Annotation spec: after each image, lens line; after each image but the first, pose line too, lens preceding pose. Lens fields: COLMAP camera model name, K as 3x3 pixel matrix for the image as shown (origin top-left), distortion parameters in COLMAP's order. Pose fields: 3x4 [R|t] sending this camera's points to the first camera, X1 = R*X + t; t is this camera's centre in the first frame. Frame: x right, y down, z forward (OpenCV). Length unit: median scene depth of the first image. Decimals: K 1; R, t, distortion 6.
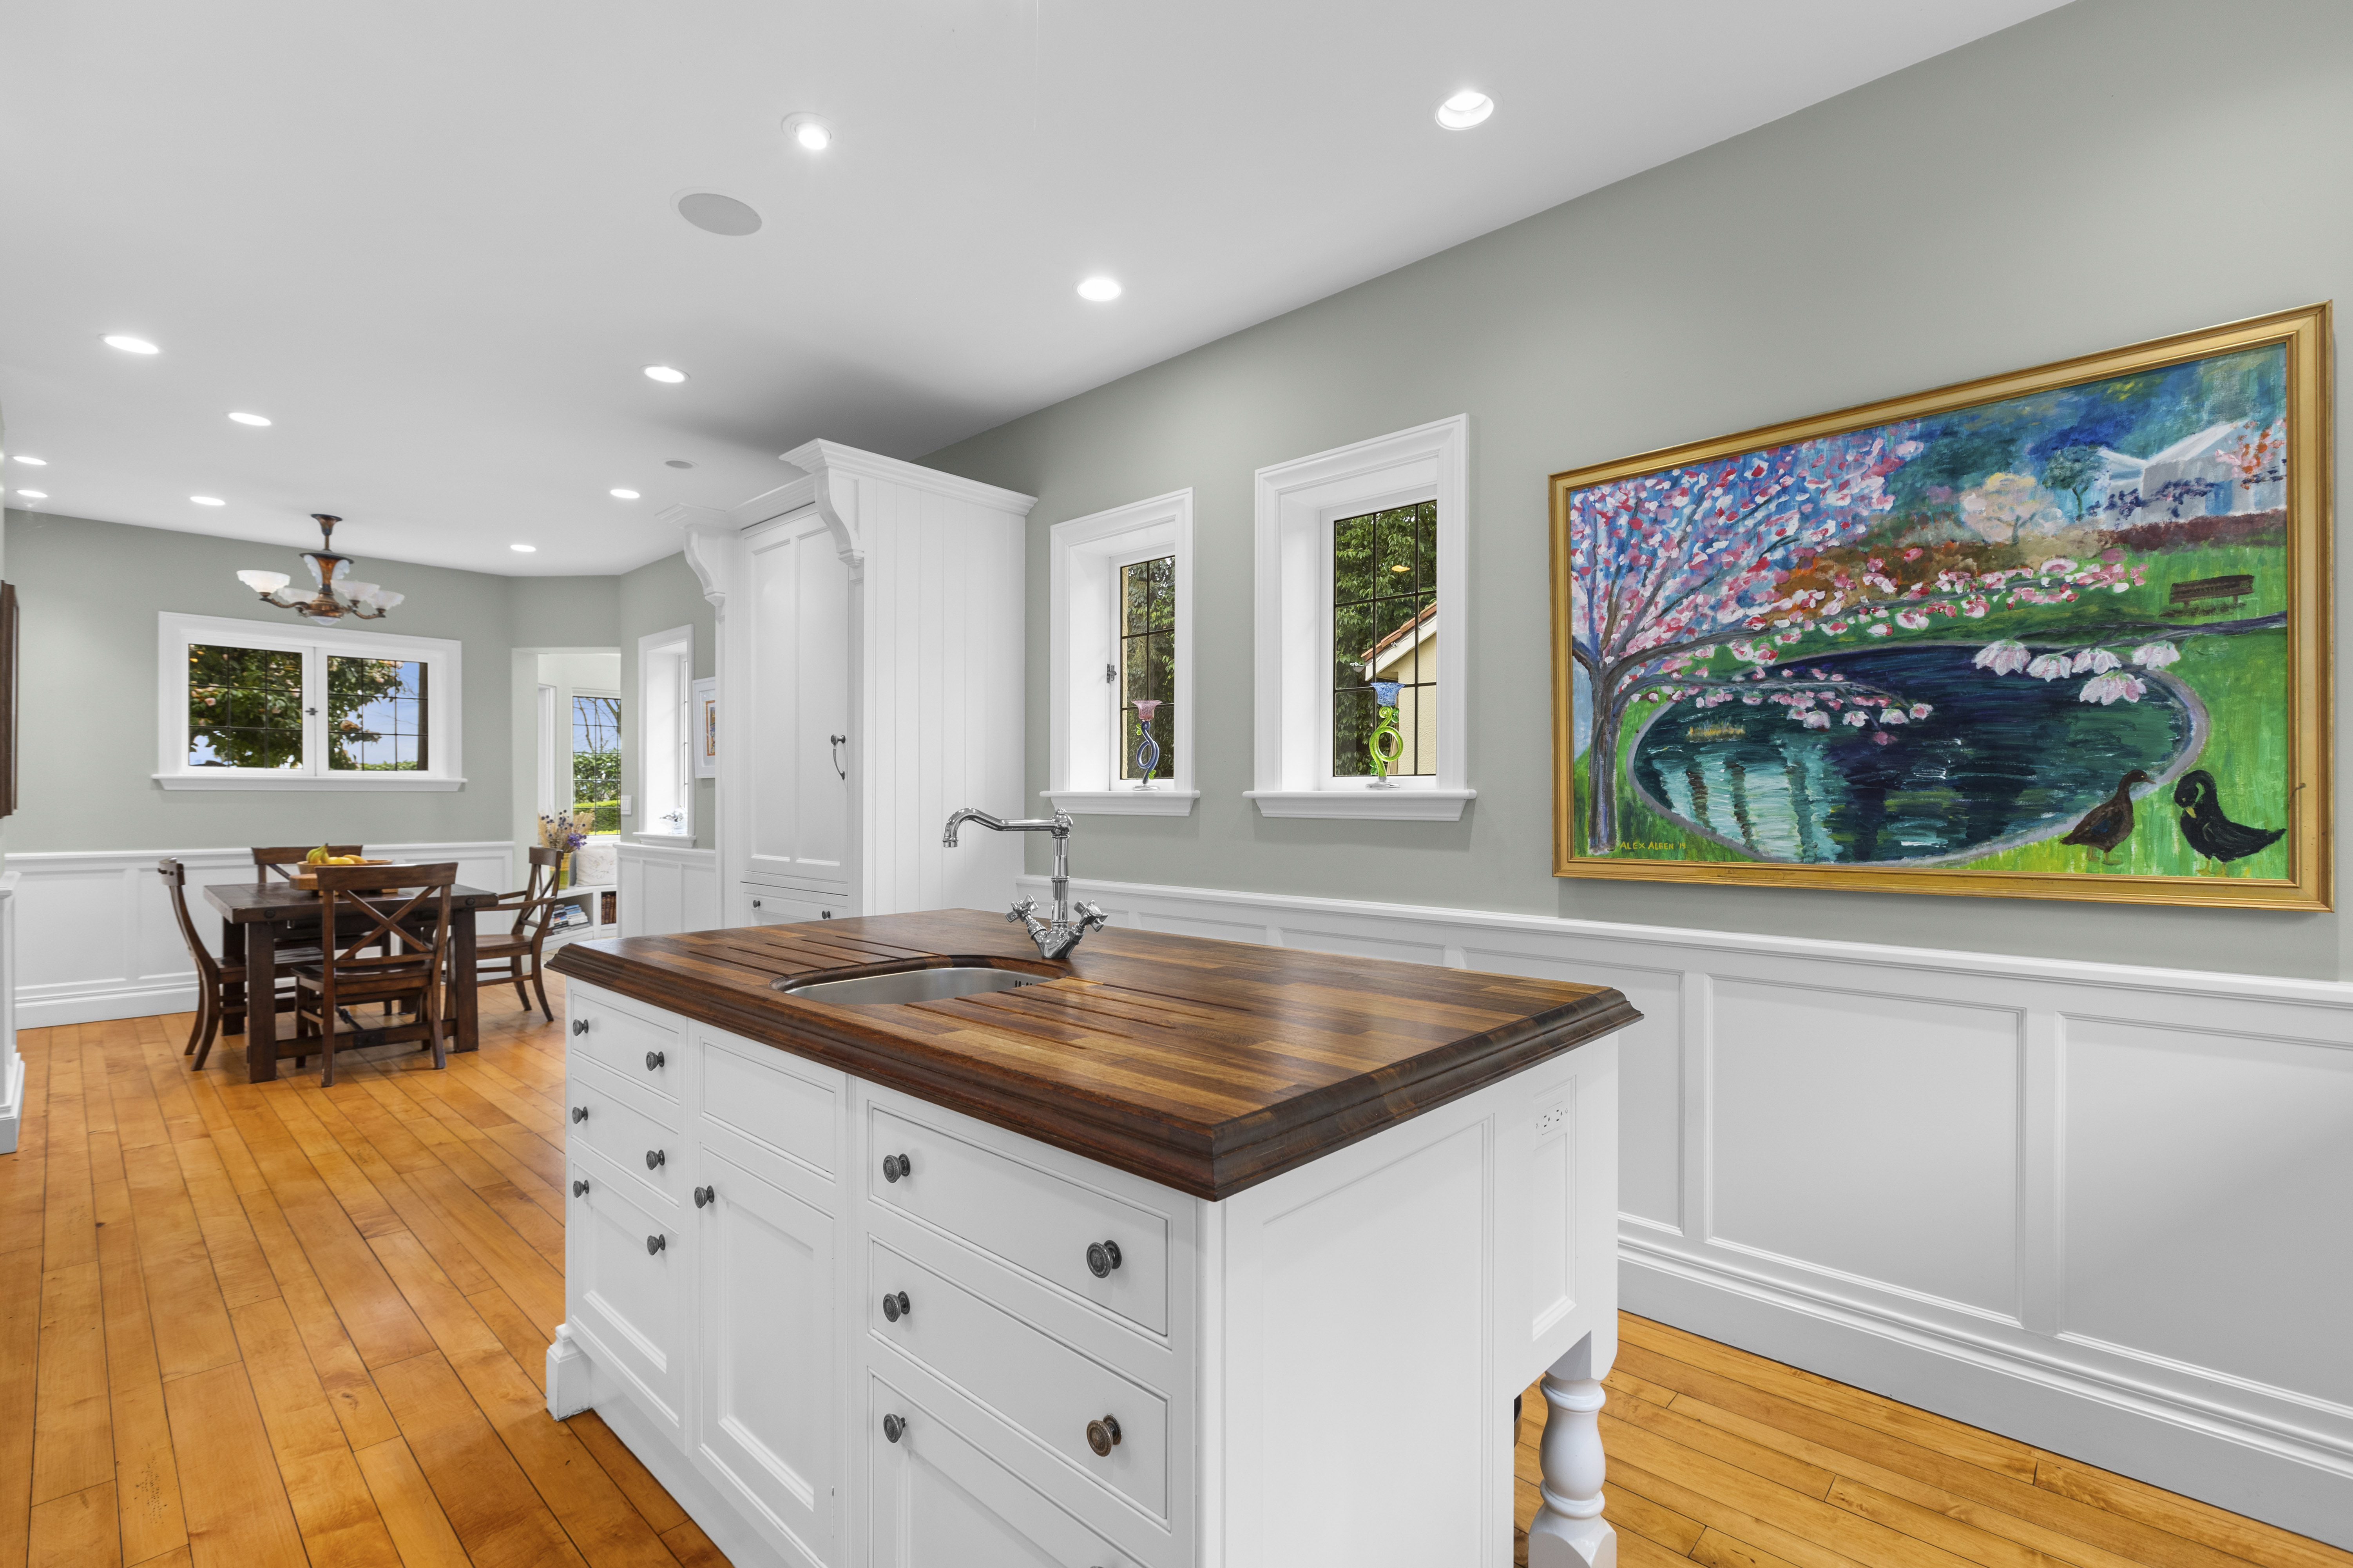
lens RADIAL K [[1065.5, 0, 1177.3], [0, 1065.5, 783.3], [0, 0, 1]] dist [-0.003376, 0.000678]
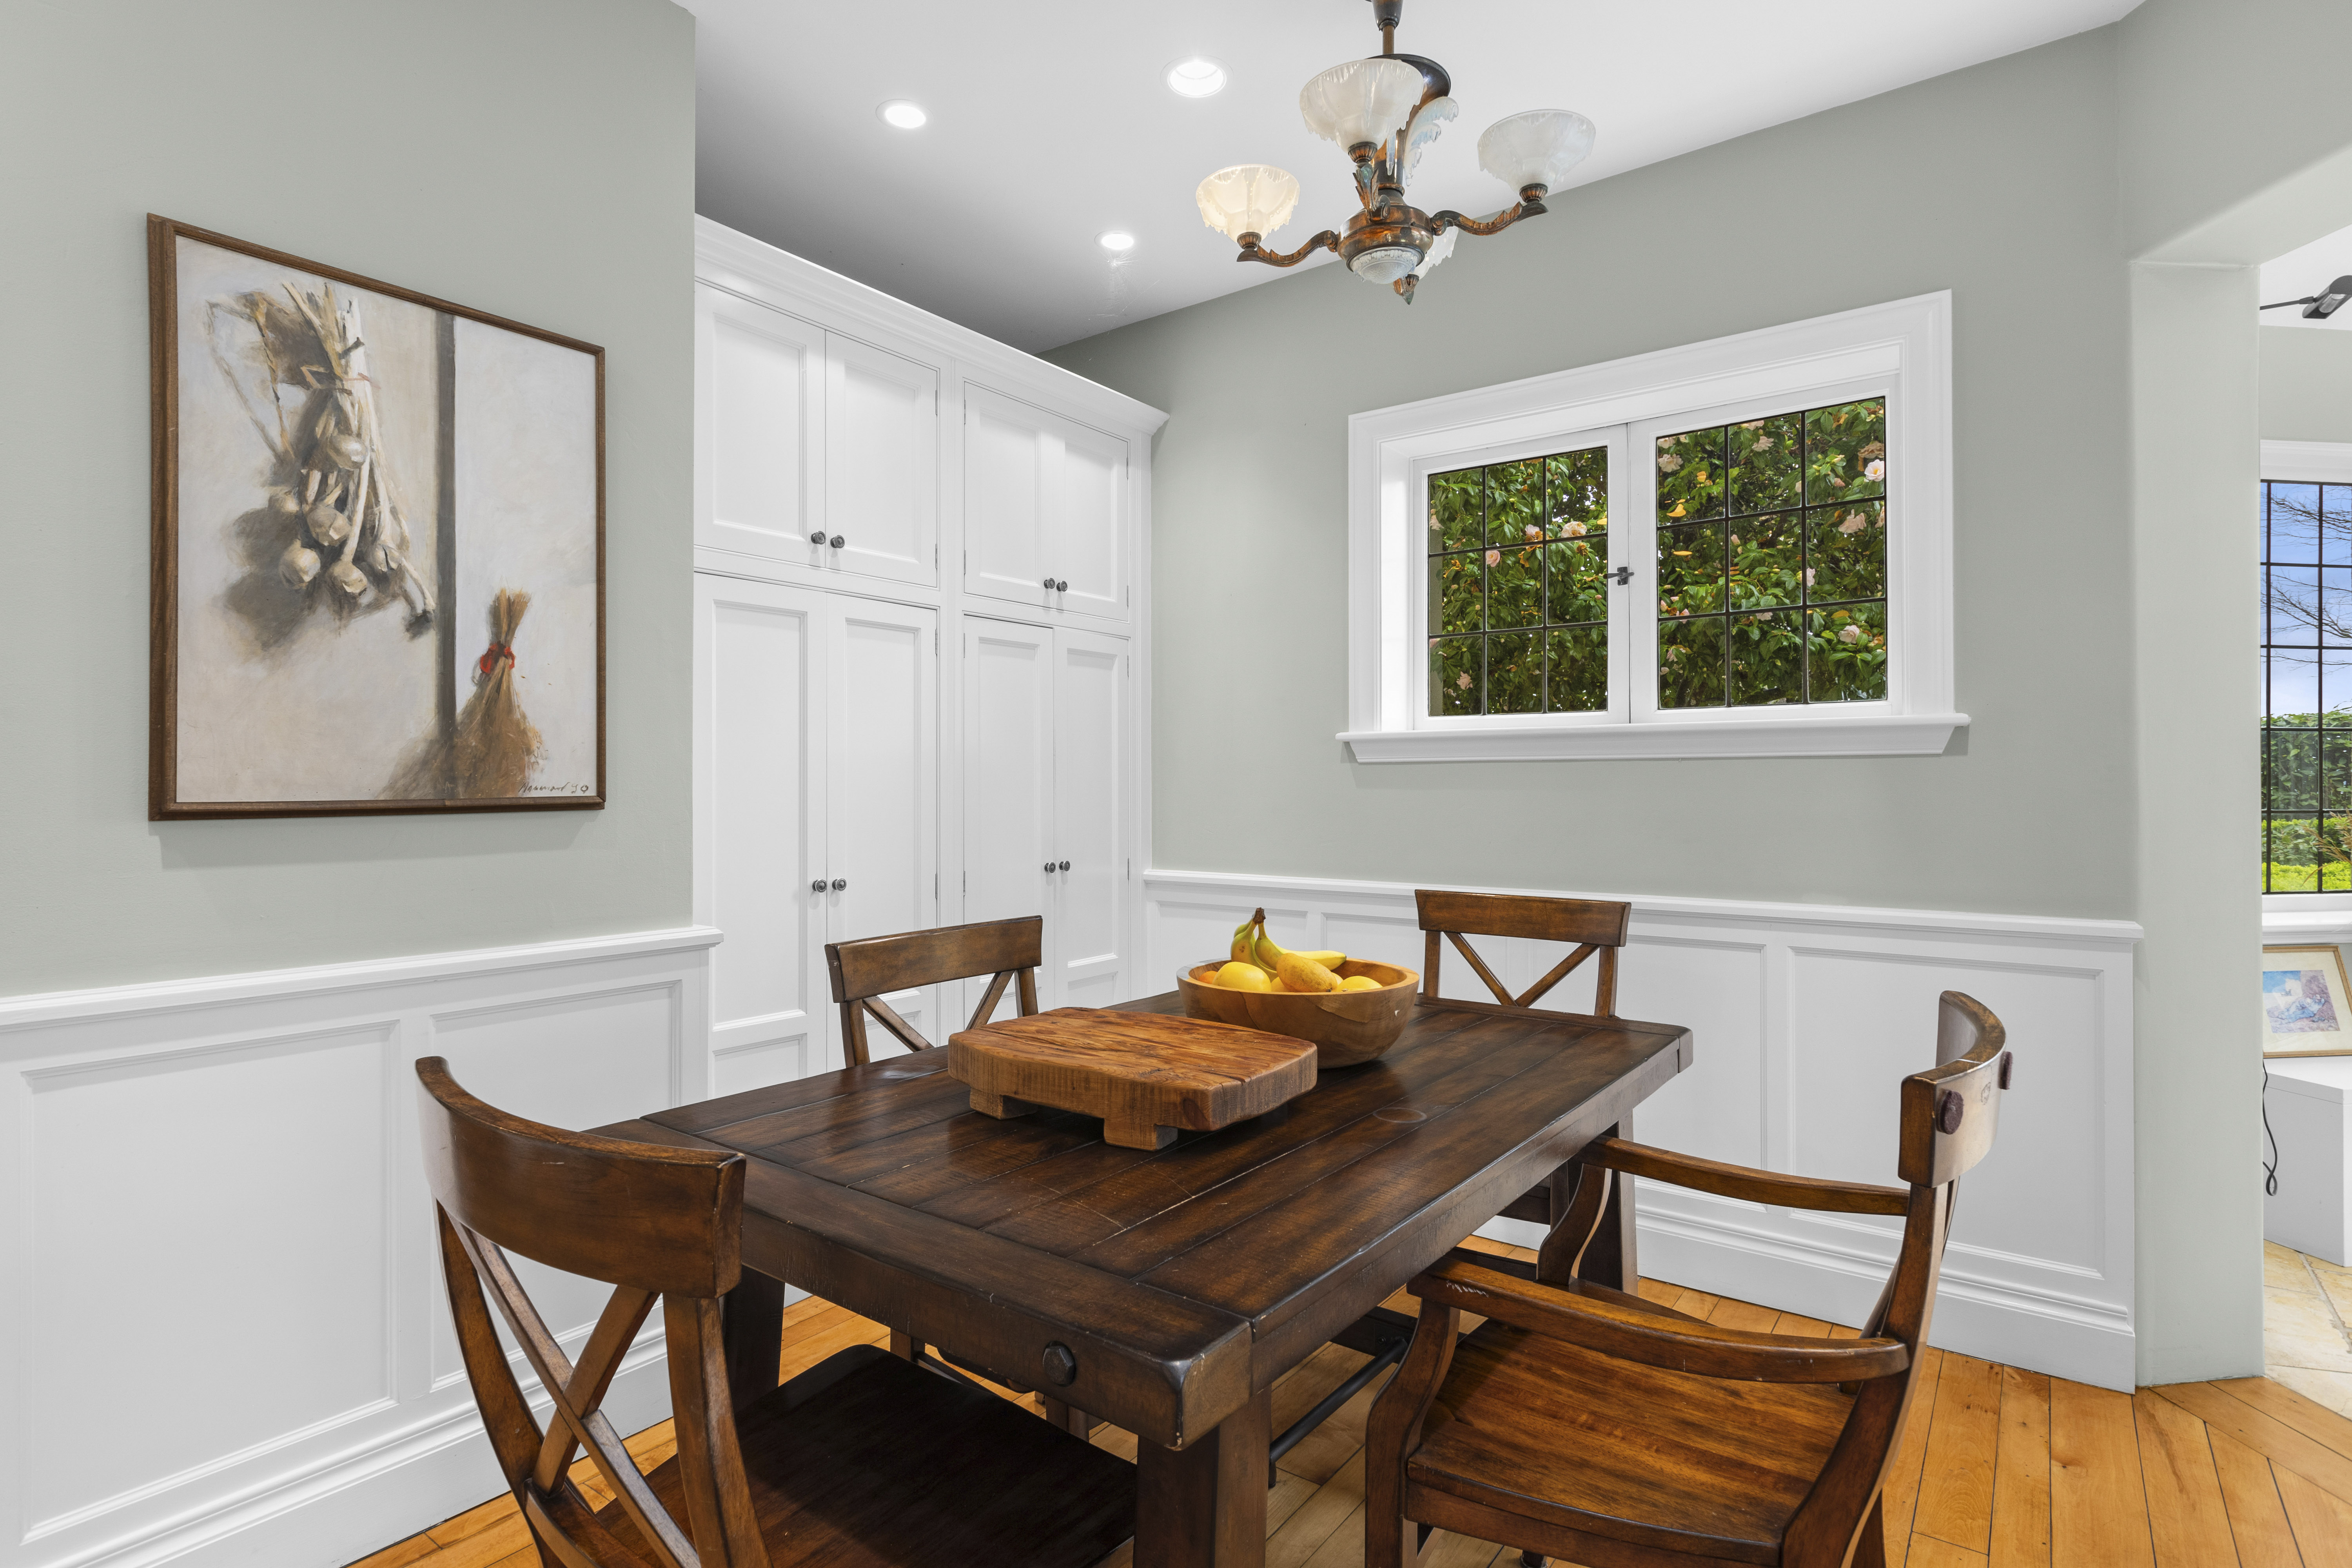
lens RADIAL K [[1207.4, 0, 1184.5], [0, 1207.4, 789.9], [0, 0, 1]] dist [-0.008656, 0.001684]
pose [[0.138177, 0.000170, -0.990408, -0.397207], [0.008877, 0.999960, 0.001410, 0.018012], [0.990368, -0.008986, 0.138170, 0.843995]]
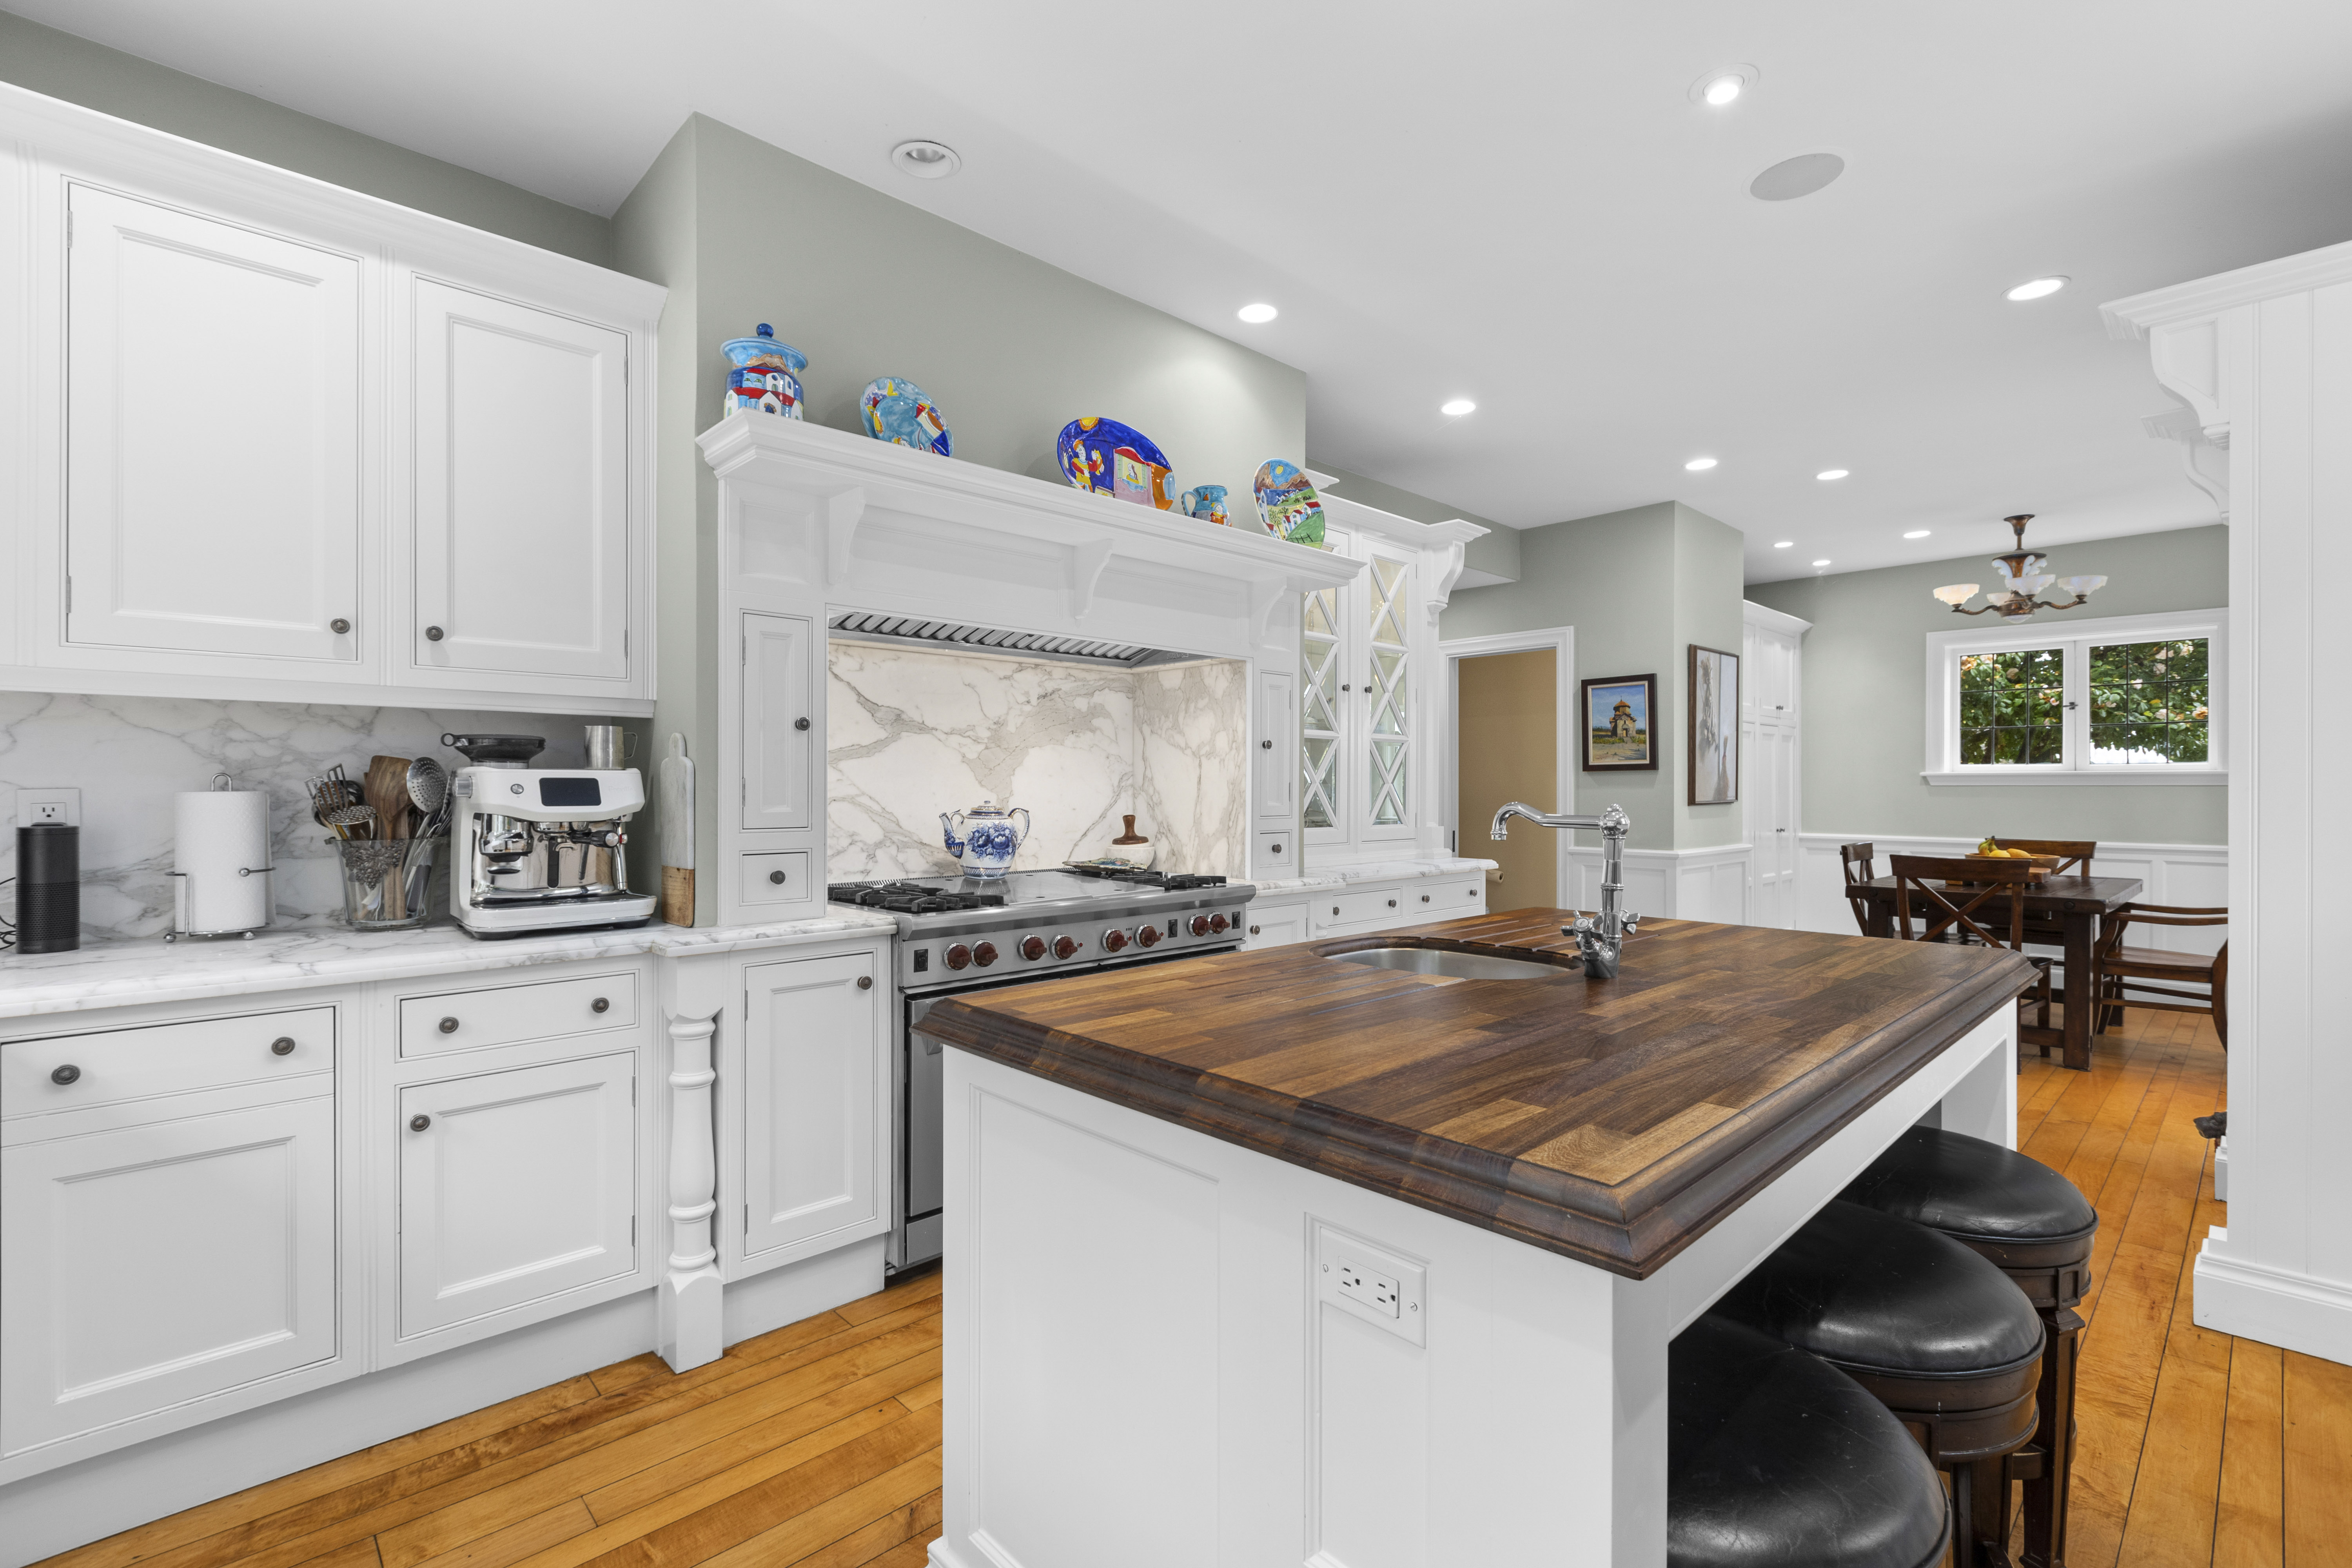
lens RADIAL K [[1065.1, 0, 1165.3], [0, 1065.1, 776.1], [0, 0, 1]] dist [-0.003376, 0.000678]
pose [[-0.053875, -0.011771, -0.998478, 0.252573], [0.004595, 0.999917, -0.012036, 0.006353], [0.998537, -0.005236, -0.053817, 0.227964]]
